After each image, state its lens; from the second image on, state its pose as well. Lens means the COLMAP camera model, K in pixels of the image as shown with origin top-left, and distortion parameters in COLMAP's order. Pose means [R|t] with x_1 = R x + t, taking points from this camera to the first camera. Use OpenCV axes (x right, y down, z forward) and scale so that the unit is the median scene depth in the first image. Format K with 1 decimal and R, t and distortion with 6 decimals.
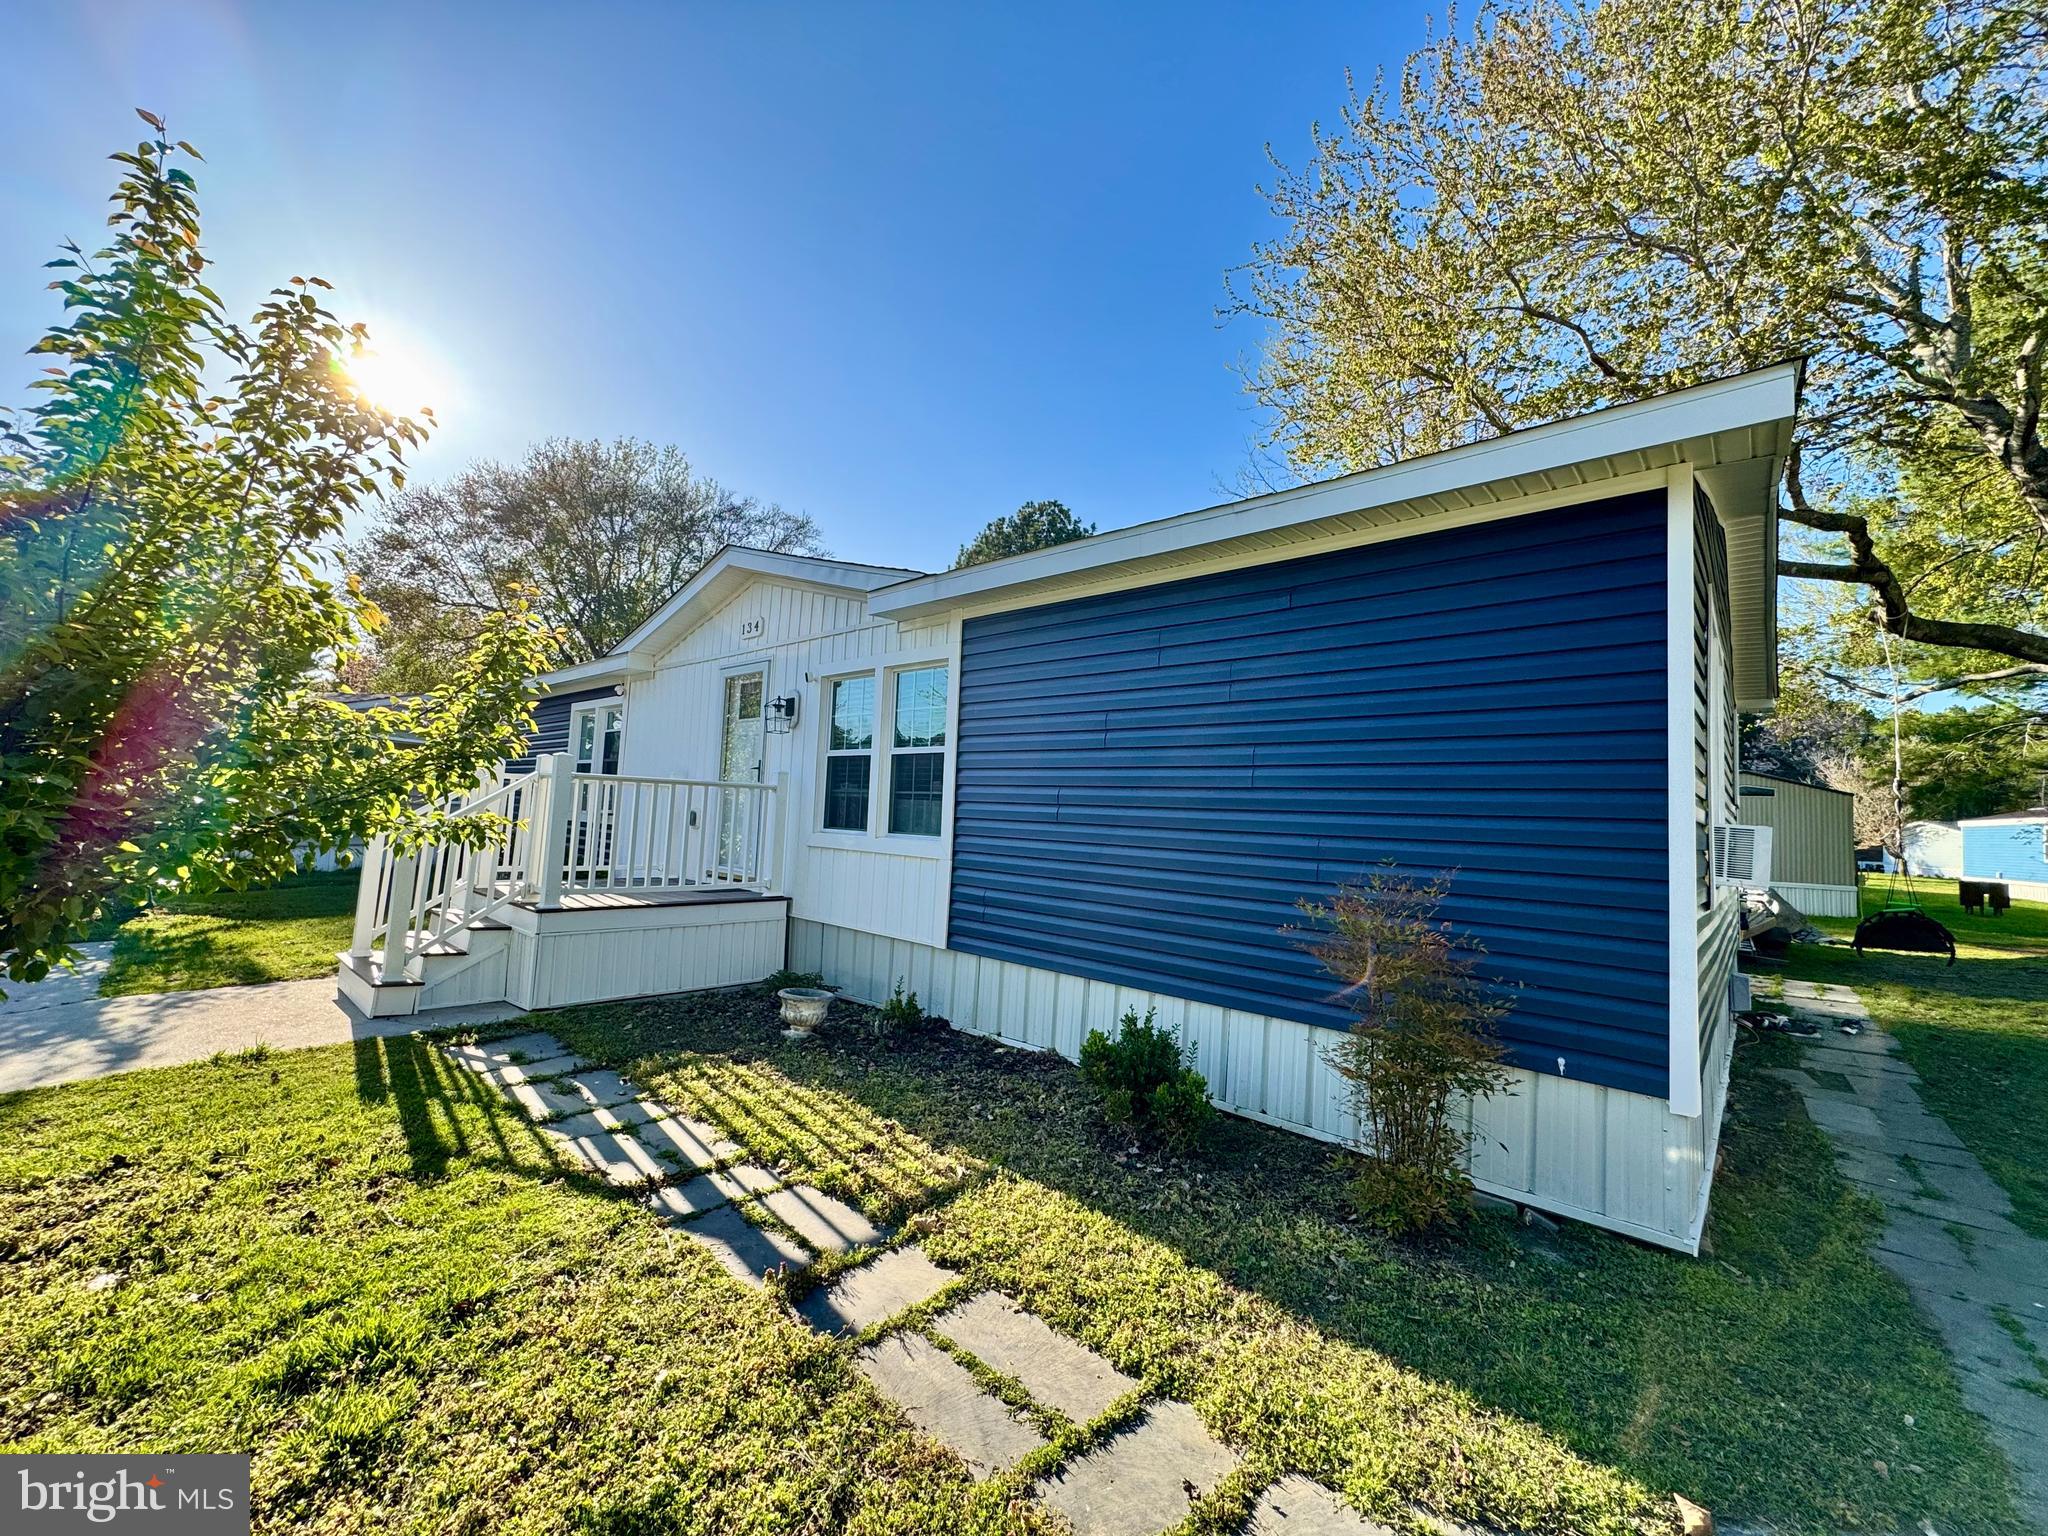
lens RADIAL K [[819.7, 0, 1019.8], [0, 819.7, 763.4], [0, 0, 1]] dist [-0.001529, -0.000216]
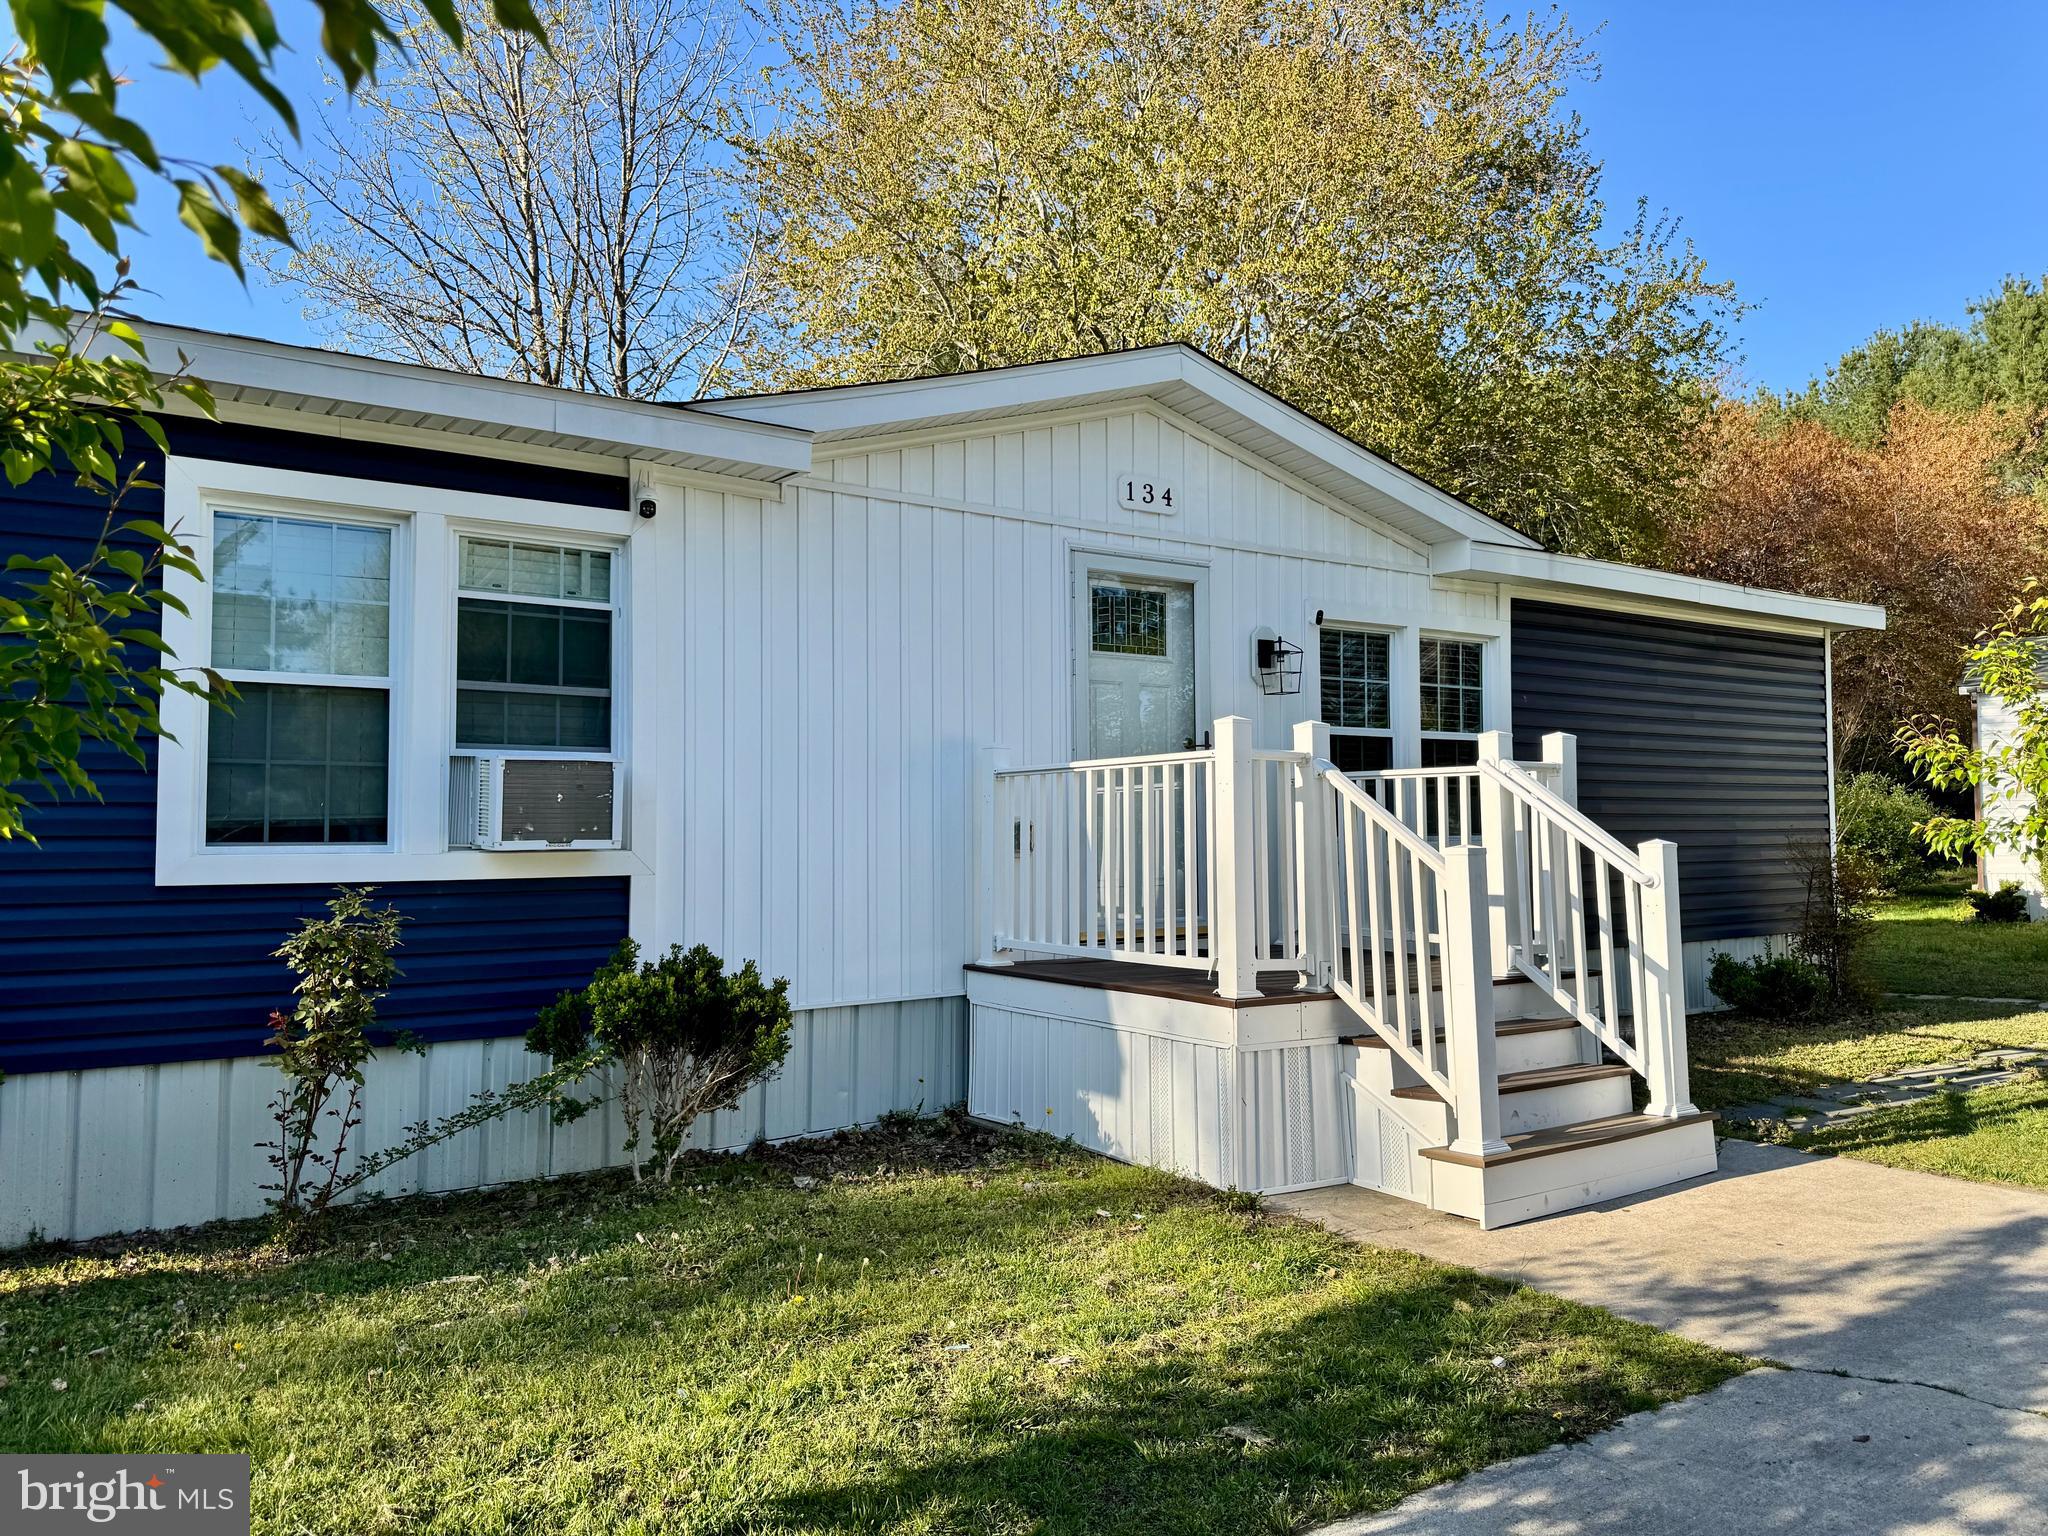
lens RADIAL K [[1442.8, 0, 1027.3], [0, 1442.8, 778.1], [0, 0, 1]] dist [0.080805, -0.097647]
pose [[0.232102, -0.002237, 0.972689, -2.857039], [-0.041750, 0.999053, 0.012260, 0.045308], [-0.971795, -0.043456, 0.231789, 1.826067]]
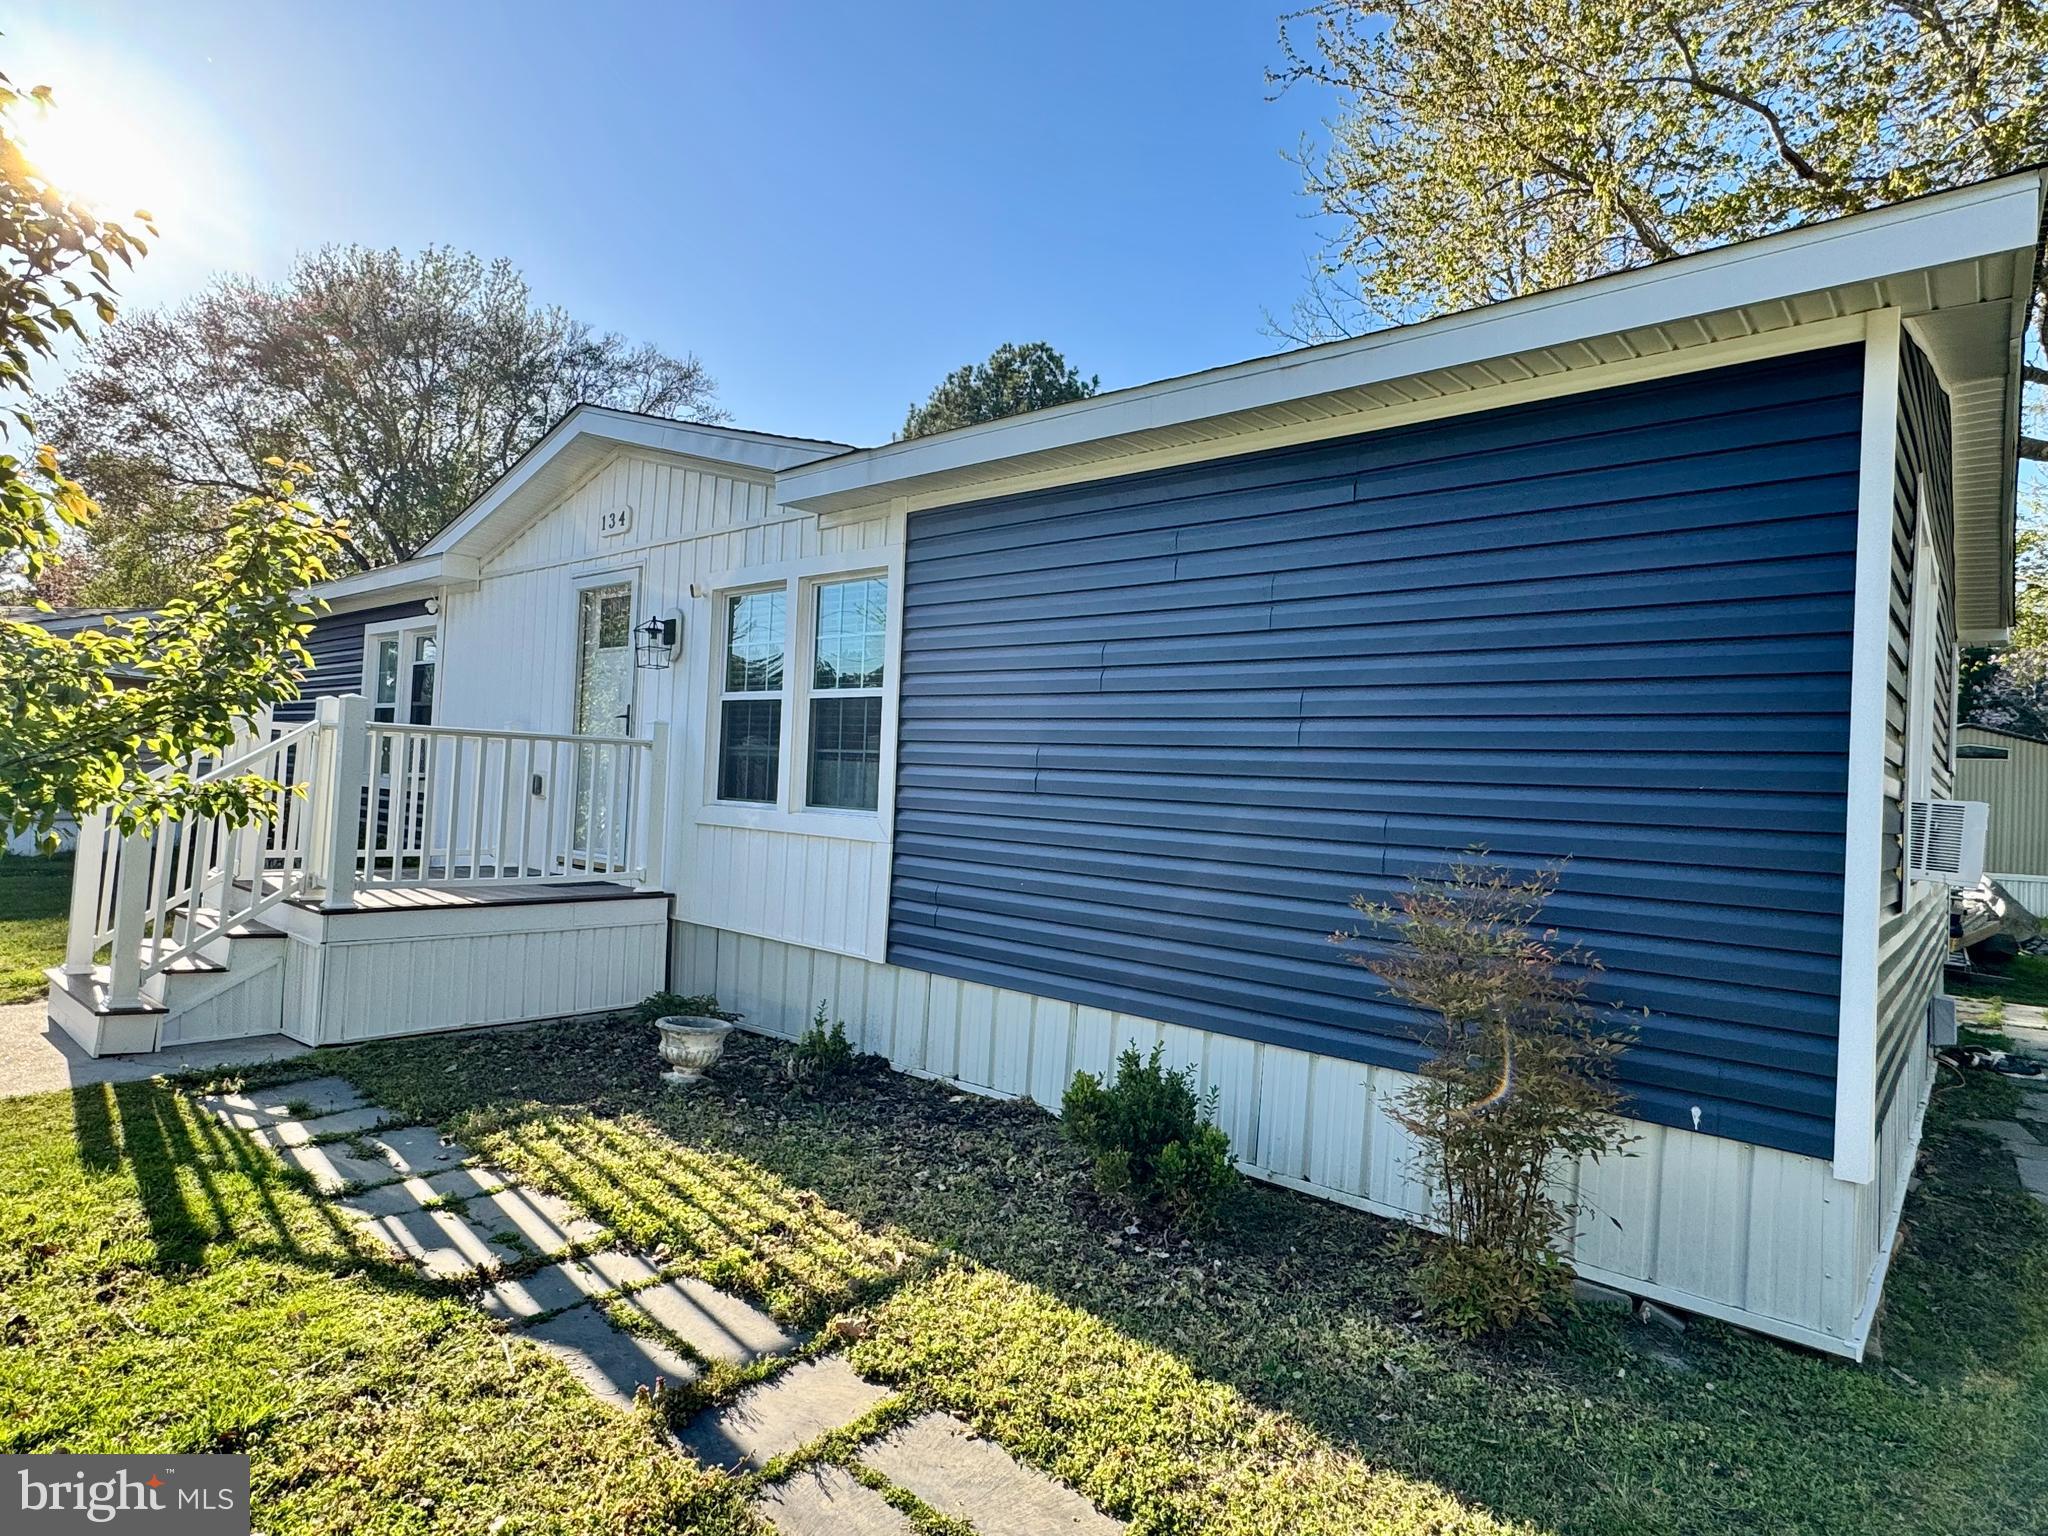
lens RADIAL K [[1126.6, 0, 1014.1], [0, 1126.6, 763.7], [0, 0, 1]] dist [-0.001516, -0.000497]
pose [[0.999800, 0.003534, 0.019679, 0.008729], [-0.004472, 0.998845, 0.047850, -0.002906], [-0.019487, -0.047928, 0.998661, -0.007471]]
